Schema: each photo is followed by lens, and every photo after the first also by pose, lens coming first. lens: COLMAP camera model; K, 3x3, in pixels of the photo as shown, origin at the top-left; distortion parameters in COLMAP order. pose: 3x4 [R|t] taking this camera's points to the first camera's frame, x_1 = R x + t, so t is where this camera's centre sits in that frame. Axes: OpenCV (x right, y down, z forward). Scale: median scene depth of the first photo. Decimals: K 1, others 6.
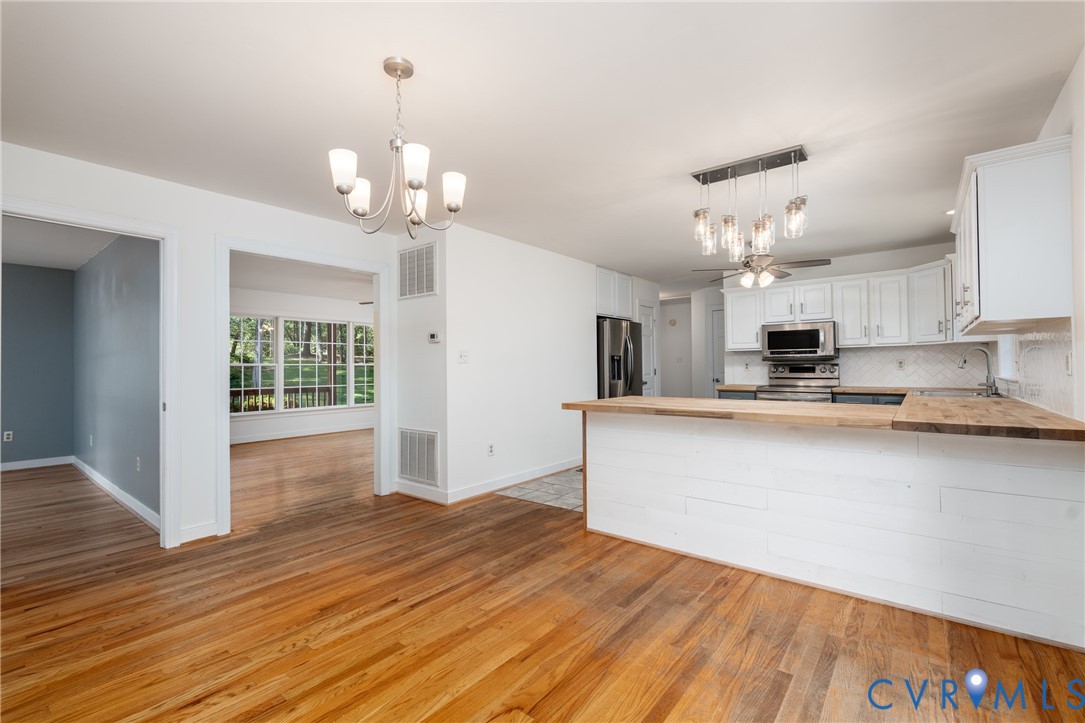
lens RADIAL K [[476.4, 0, 542.5], [0, 476.4, 361.5], [0, 0, 1]] dist [-0.005282, -0.000297]
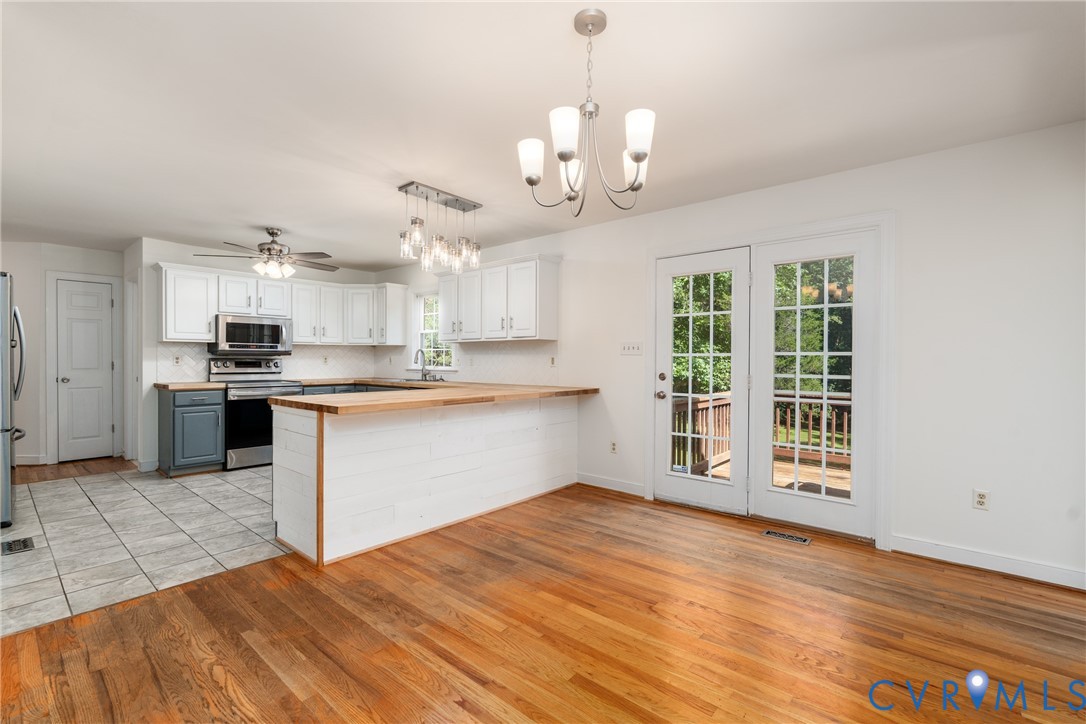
lens RADIAL K [[479.8, 0, 544.8], [0, 479.8, 356.9], [0, 0, 1]] dist [-0.002408, -0.000196]
pose [[0.031229, 0.015699, 0.999389, -0.486559], [-0.015489, 0.999764, -0.015221, 0.008601], [-0.999392, -0.015004, 0.031465, 0.423106]]
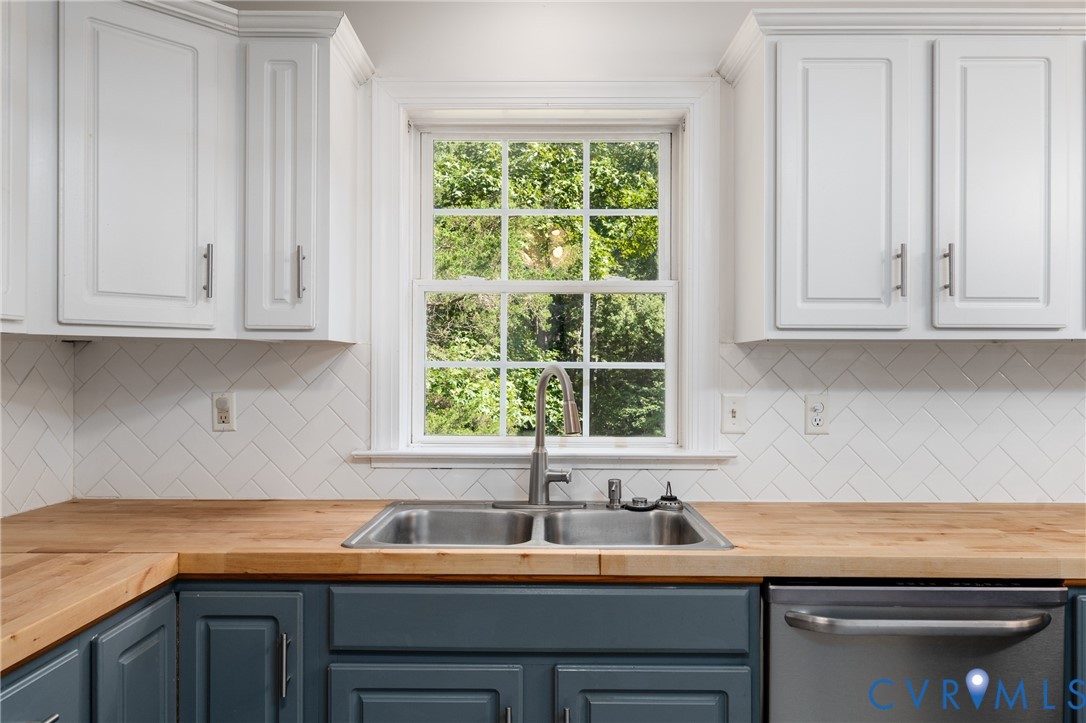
lens RADIAL K [[732.9, 0, 543.3], [0, 732.9, 366.9], [0, 0, 1]] dist [0.004028, -0.000462]
pose [[-0.620545, 0.008621, 0.784124, 0.402187], [-0.007630, 0.999826, -0.017030, -0.016652], [-0.784134, -0.016551, -0.620371, 1.020599]]
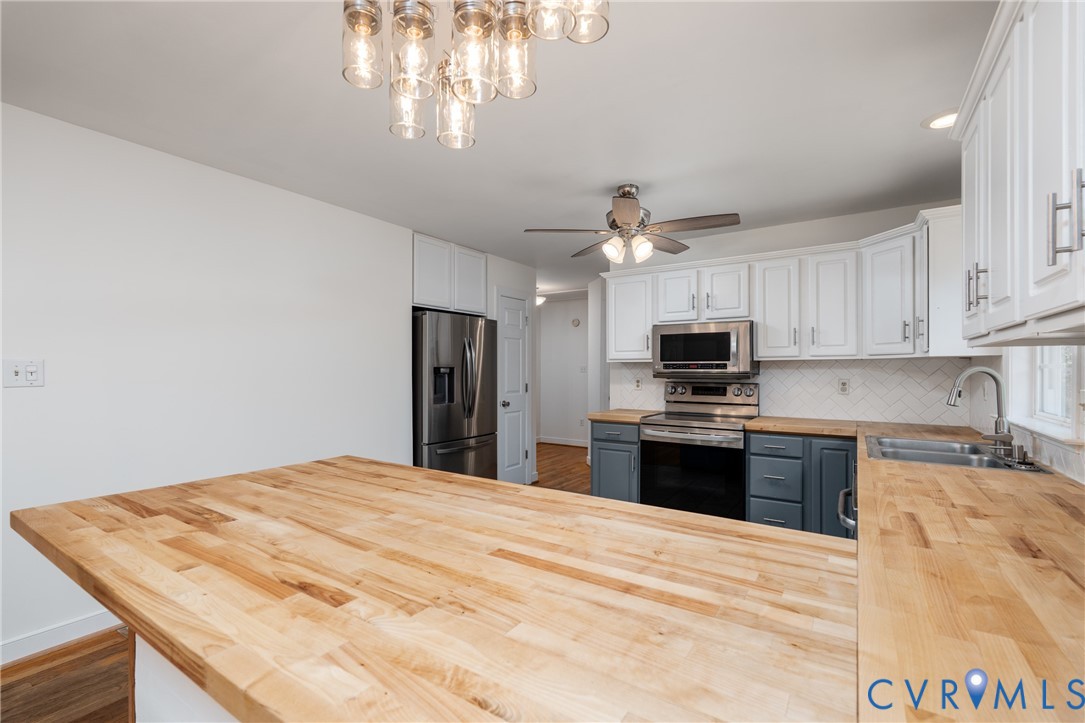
lens RADIAL K [[477.5, 0, 546.2], [0, 477.5, 368.2], [0, 0, 1]] dist [-0.002148, -0.000839]
pose [[0.995388, 0.011522, 0.095235, 0.285337], [-0.012174, 0.999906, 0.006262, -0.020222], [-0.095154, -0.007393, 0.995435, 0.389655]]
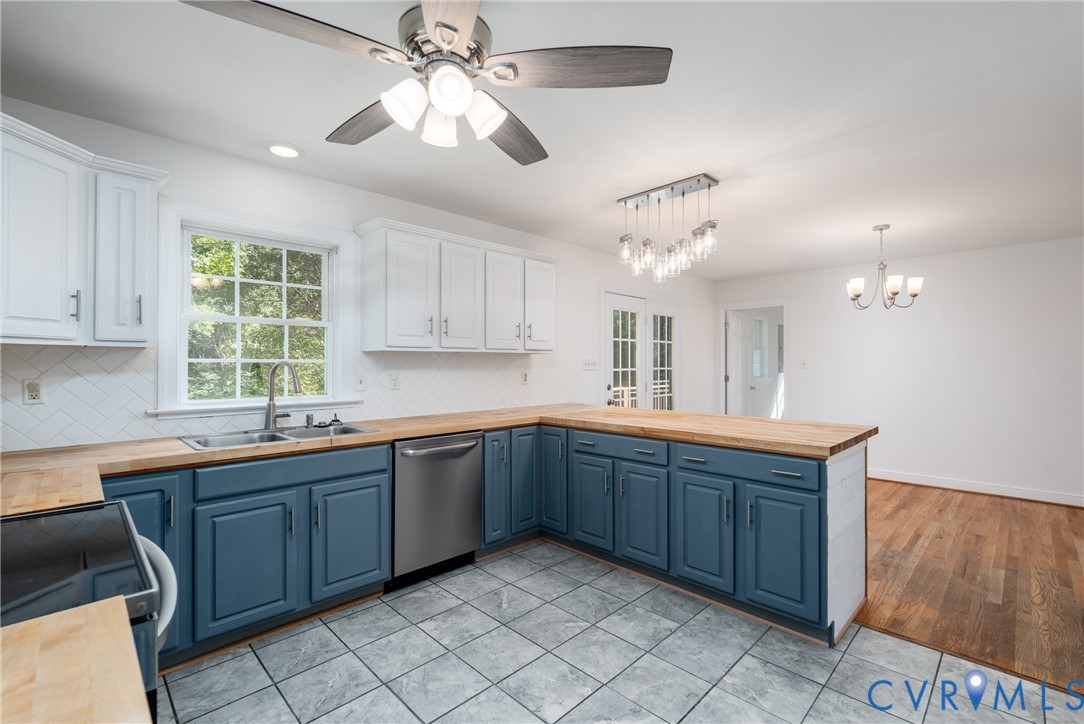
lens RADIAL K [[477.3, 0, 545.5], [0, 477.3, 358.7], [0, 0, 1]] dist [-0.002478, -0.000289]
pose [[-0.993821, 0.010040, 0.110538, 0.355663], [0.007644, 0.999727, -0.022078, -0.012857], [-0.110730, -0.021097, -0.993627, 1.269827]]
